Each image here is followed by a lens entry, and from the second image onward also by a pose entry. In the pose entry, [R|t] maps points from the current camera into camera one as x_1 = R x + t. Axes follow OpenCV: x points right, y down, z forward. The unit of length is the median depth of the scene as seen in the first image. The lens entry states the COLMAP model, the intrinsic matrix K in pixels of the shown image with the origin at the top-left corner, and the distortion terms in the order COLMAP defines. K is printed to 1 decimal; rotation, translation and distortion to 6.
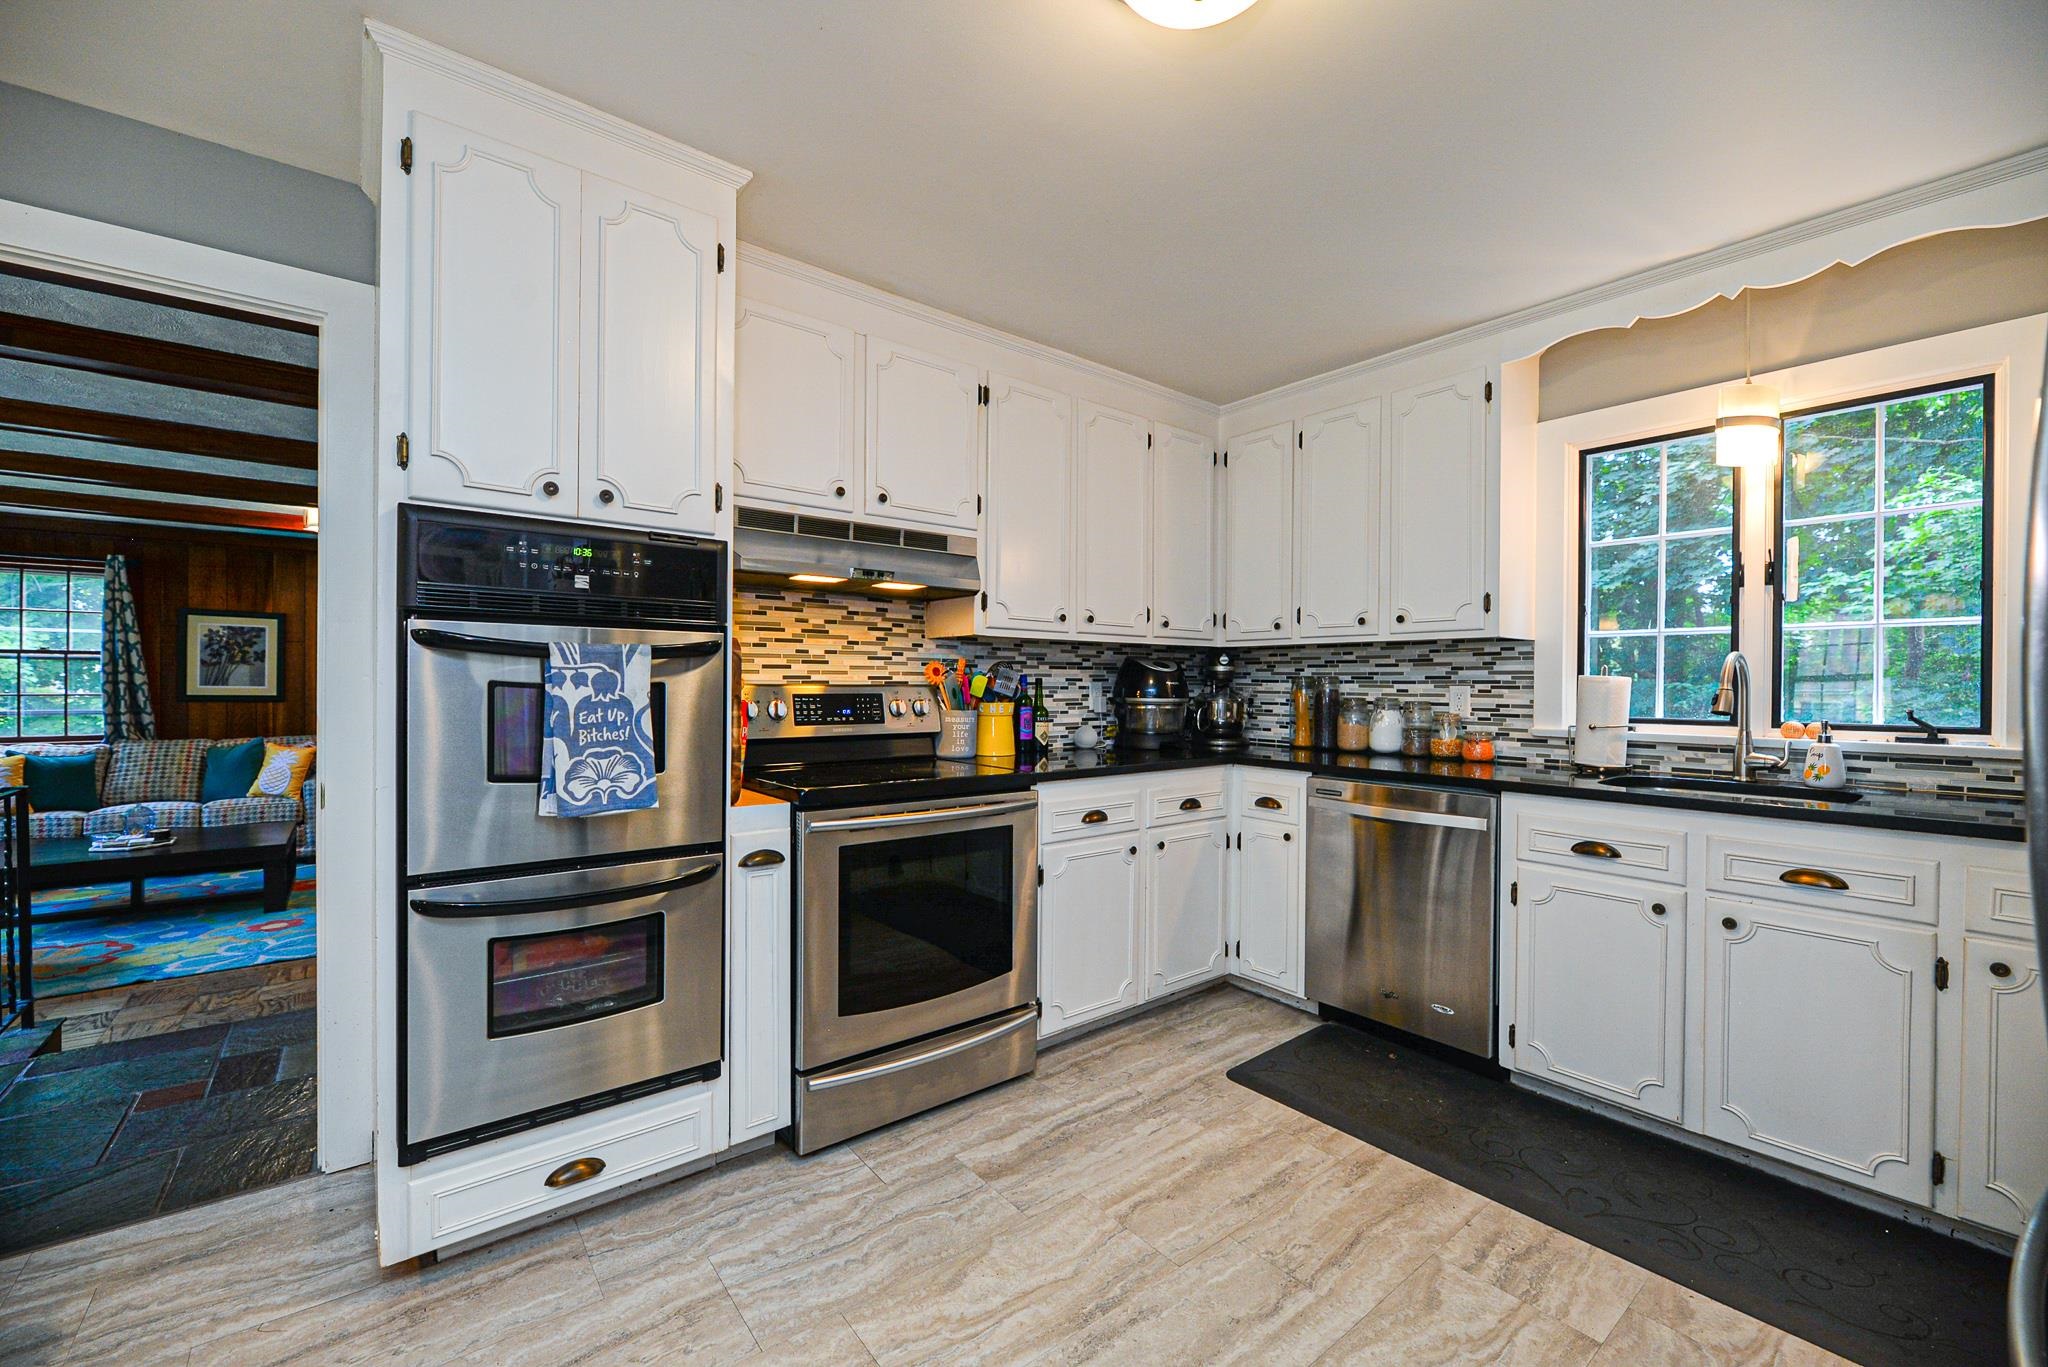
lens RADIAL K [[826.8, 0, 1016.7], [0, 826.8, 691.8], [0, 0, 1]] dist [-0.001616, -0.001760]
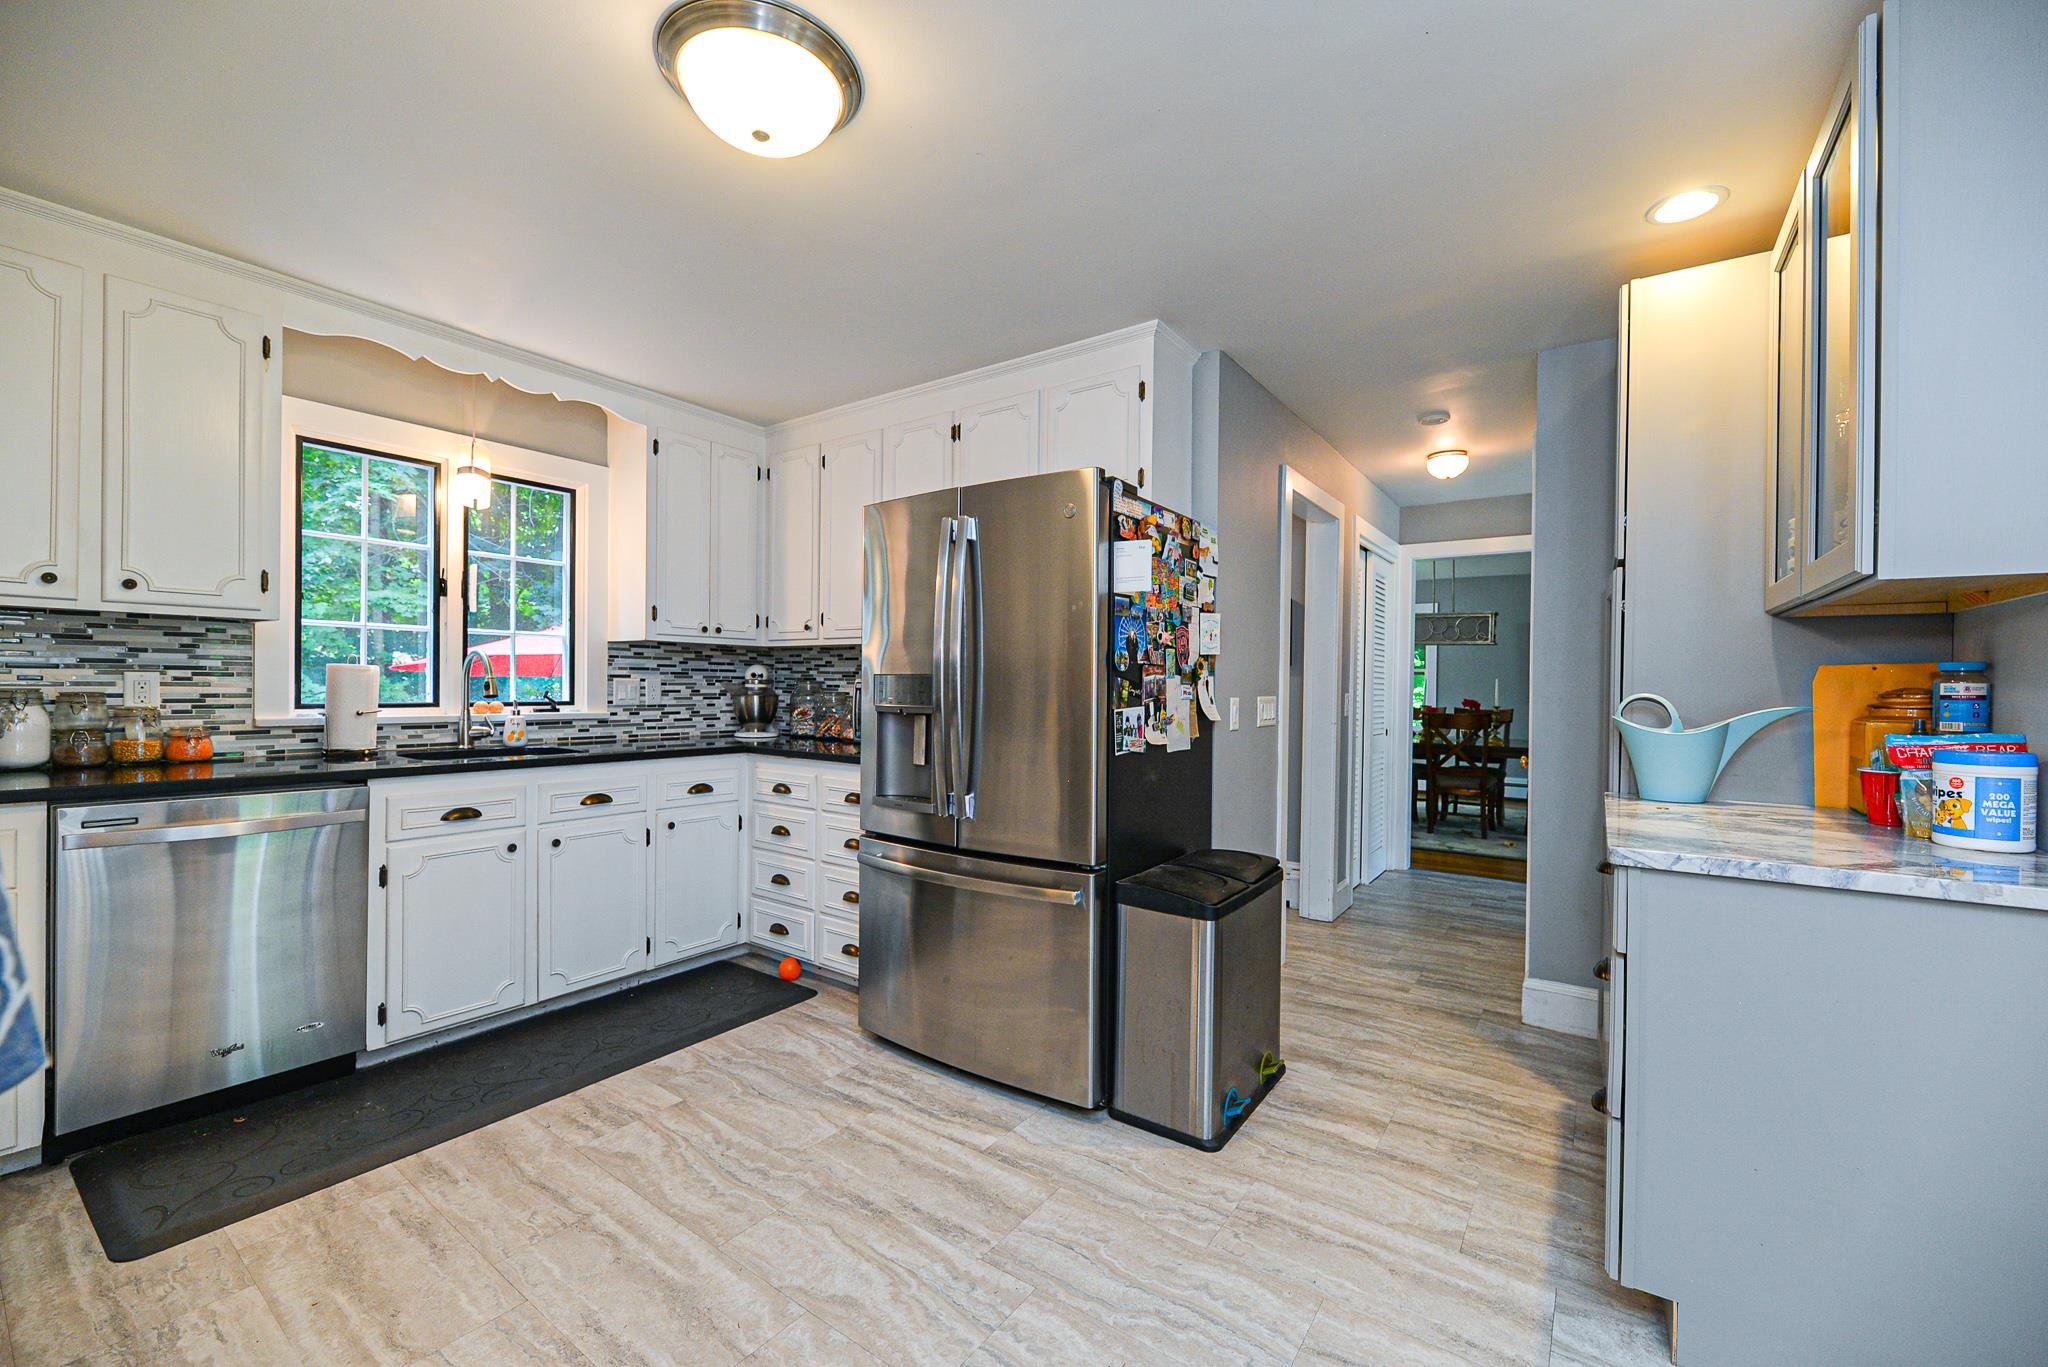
lens RADIAL K [[826.8, 0, 1025.3], [0, 826.8, 689.1], [0, 0, 1]] dist [-0.001616, -0.001760]
pose [[-0.286253, -0.010350, 0.958098, -0.575139], [-0.000072, 0.999942, 0.010780, 0.001114], [-0.958154, 0.003017, -0.286237, 0.498762]]
